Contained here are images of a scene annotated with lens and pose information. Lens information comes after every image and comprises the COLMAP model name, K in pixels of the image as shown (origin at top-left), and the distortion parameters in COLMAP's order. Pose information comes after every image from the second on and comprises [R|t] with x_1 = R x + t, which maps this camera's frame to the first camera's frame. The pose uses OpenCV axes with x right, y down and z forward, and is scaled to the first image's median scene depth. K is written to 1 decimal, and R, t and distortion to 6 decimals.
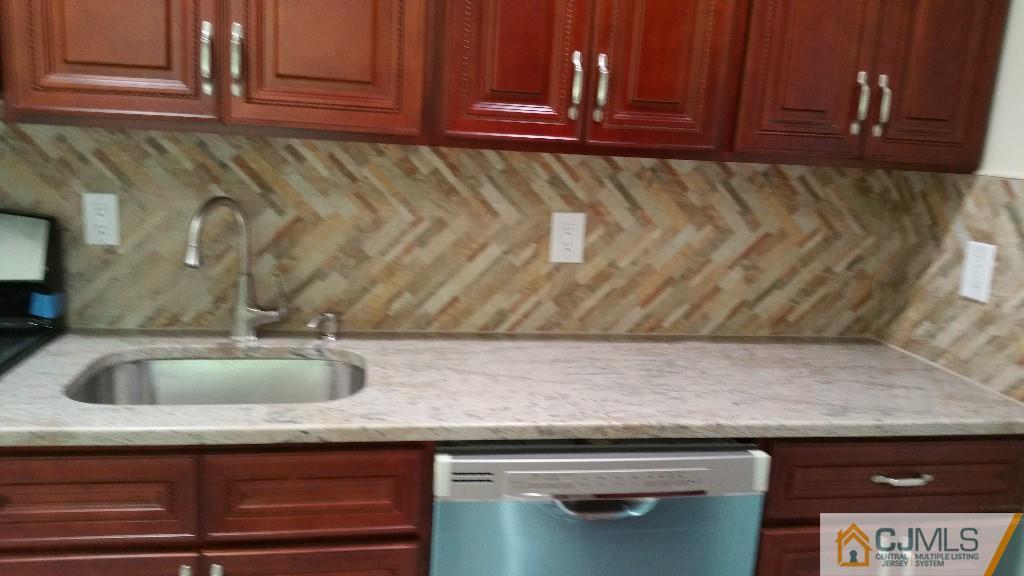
lens RADIAL K [[823.5, 0, 504.1], [0, 823.5, 303.5], [0, 0, 1]] dist [0.119354, -0.220585]
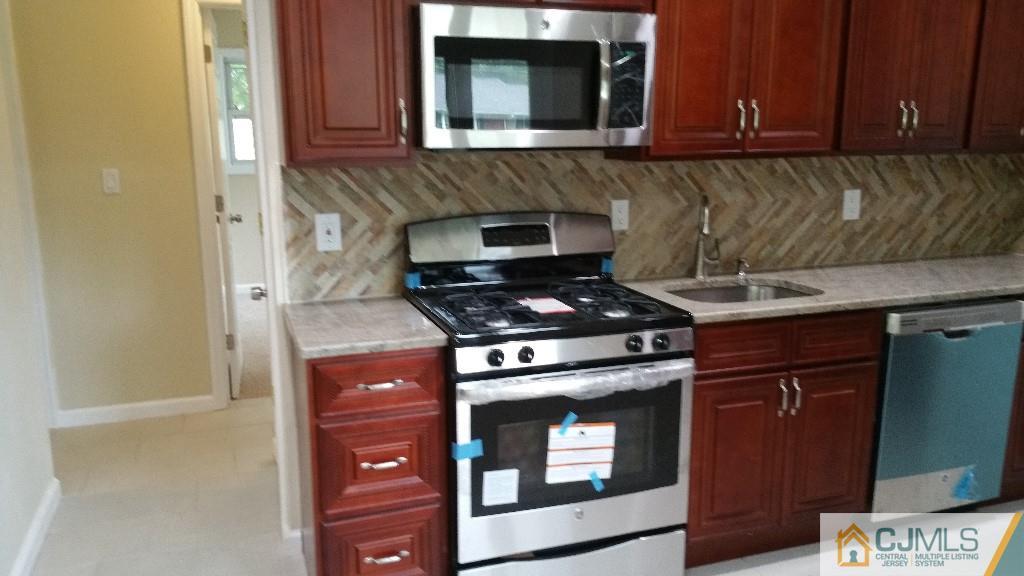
lens RADIAL K [[810.2, 0, 509.5], [0, 810.2, 308.0], [0, 0, 1]] dist [0.156837, -0.303976]
pose [[0.984147, -0.095687, 0.149330, -0.887753], [0.094378, 0.995410, 0.015841, 0.037560], [-0.150160, -0.001496, 0.988661, -0.563893]]
